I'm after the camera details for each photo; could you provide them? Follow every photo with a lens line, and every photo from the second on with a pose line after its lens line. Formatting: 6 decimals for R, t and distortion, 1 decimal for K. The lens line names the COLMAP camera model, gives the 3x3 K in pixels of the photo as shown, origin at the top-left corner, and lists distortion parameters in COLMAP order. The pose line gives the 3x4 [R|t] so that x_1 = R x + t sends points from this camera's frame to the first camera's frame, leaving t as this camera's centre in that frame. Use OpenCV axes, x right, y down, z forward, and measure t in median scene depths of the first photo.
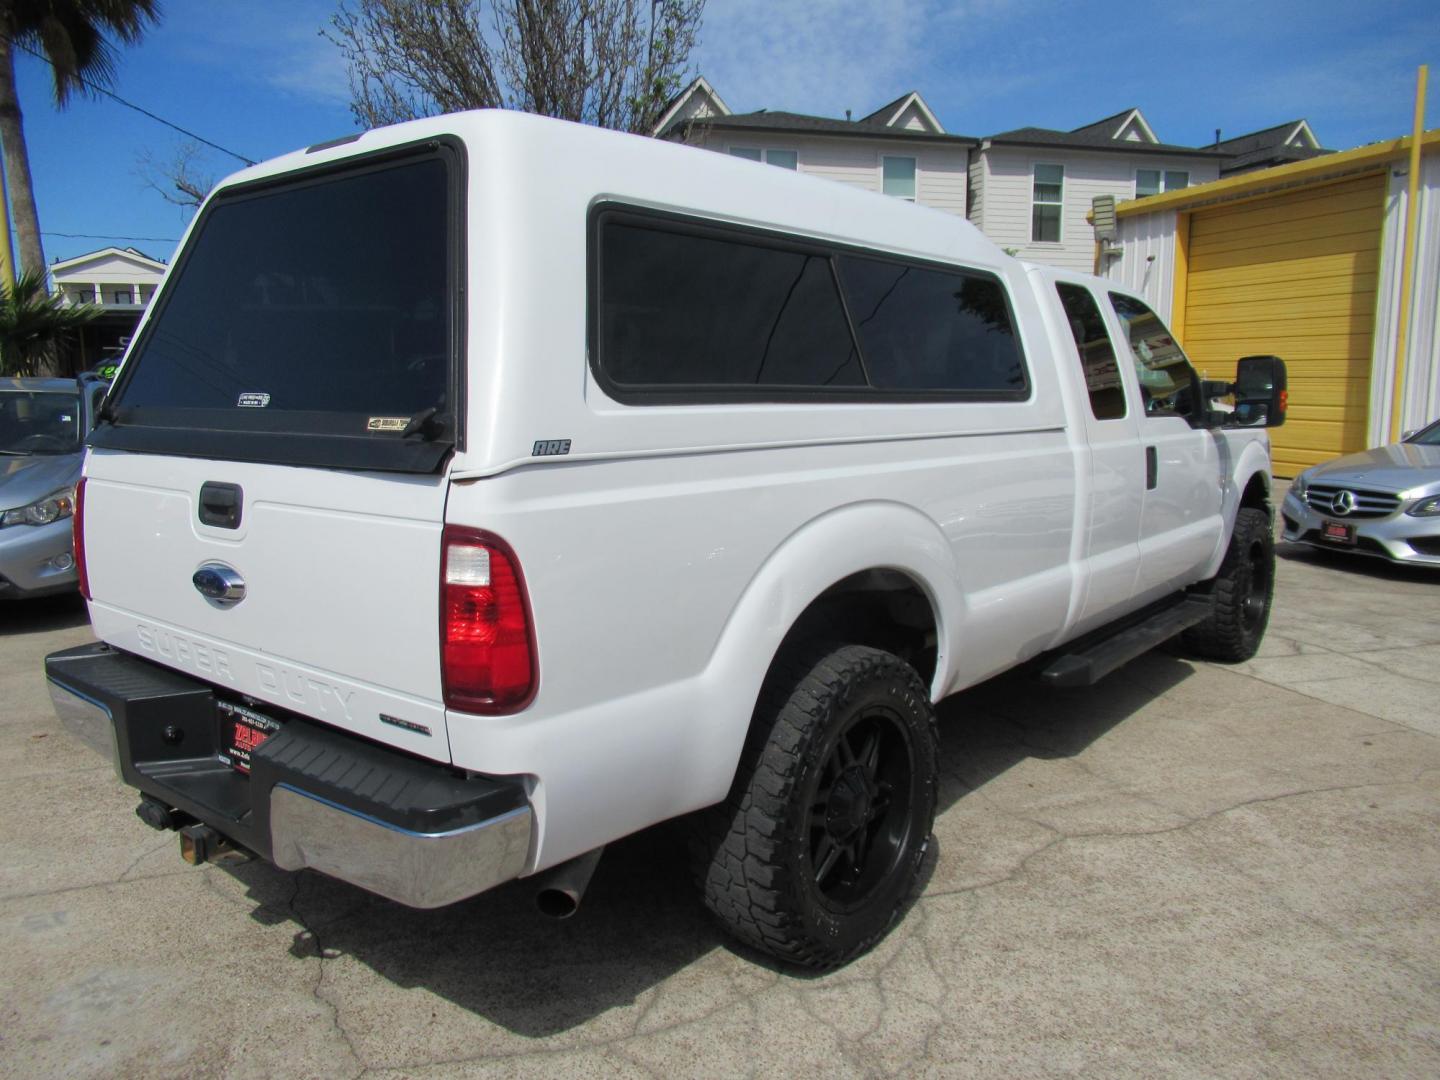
lens RADIAL K [[1071.5, 0, 714.6], [0, 1071.5, 537.3], [0, 0, 1]] dist [0.002073, -0.004215]
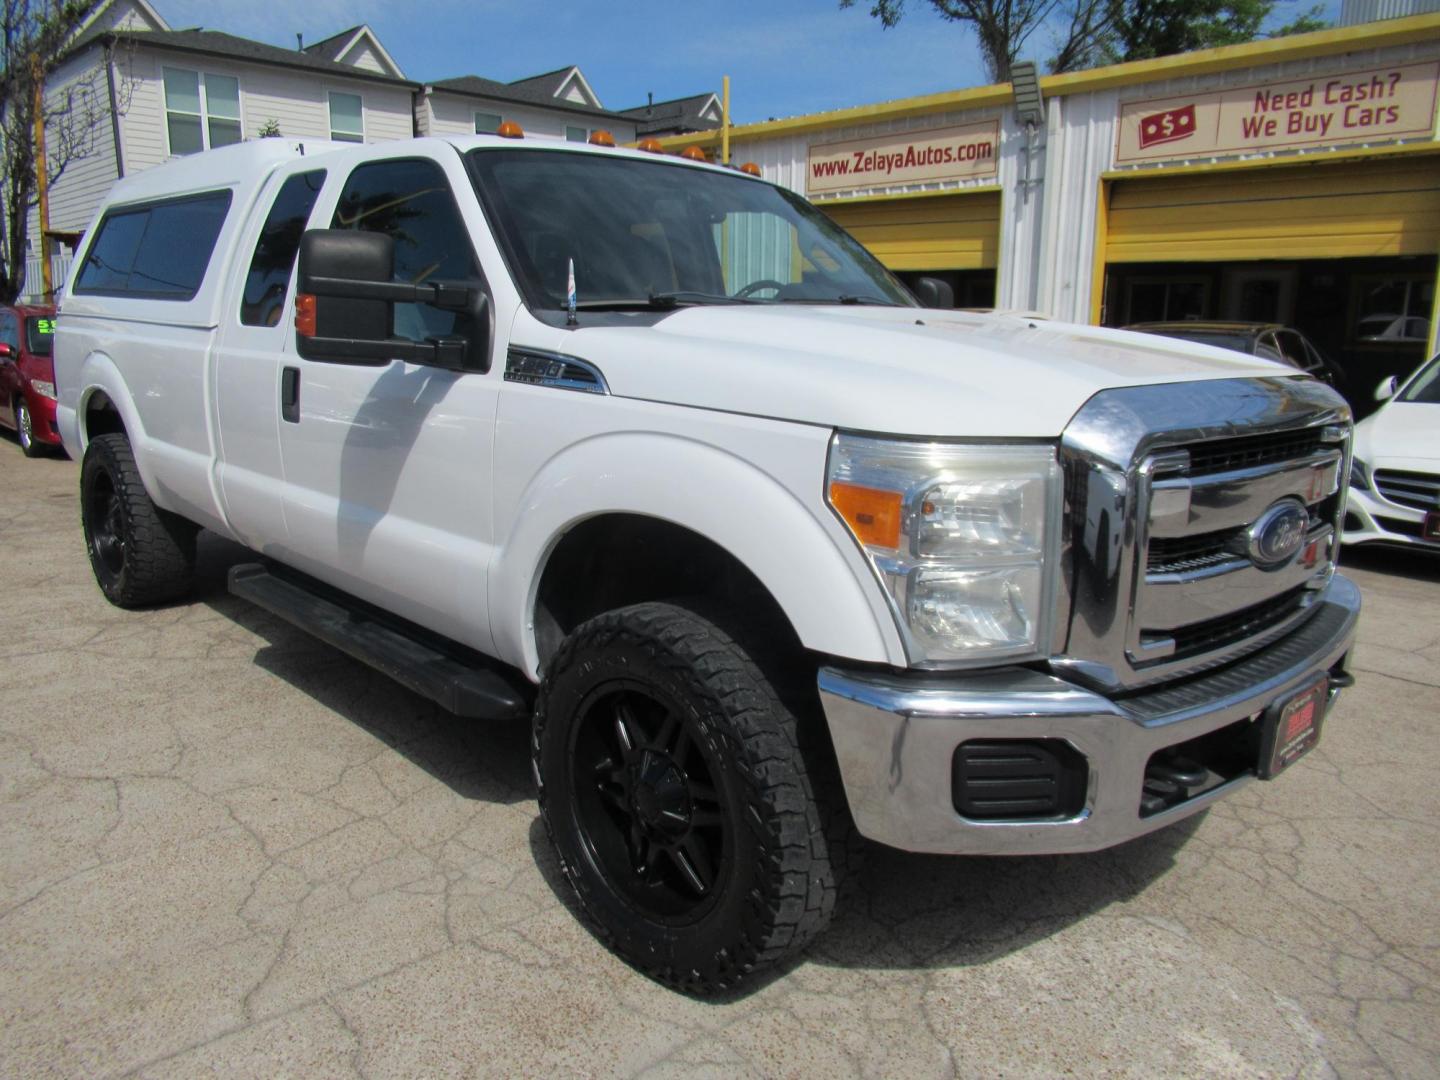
lens RADIAL K [[1064.3, 0, 708.4], [0, 1064.3, 536.4], [0, 0, 1]] dist [0.006561, -0.007380]
pose [[0.899787, -0.072917, 0.430195, 0.016549], [0.047001, 0.996398, 0.070581, 0.029549], [-0.433792, -0.043288, 0.899973, -0.160019]]
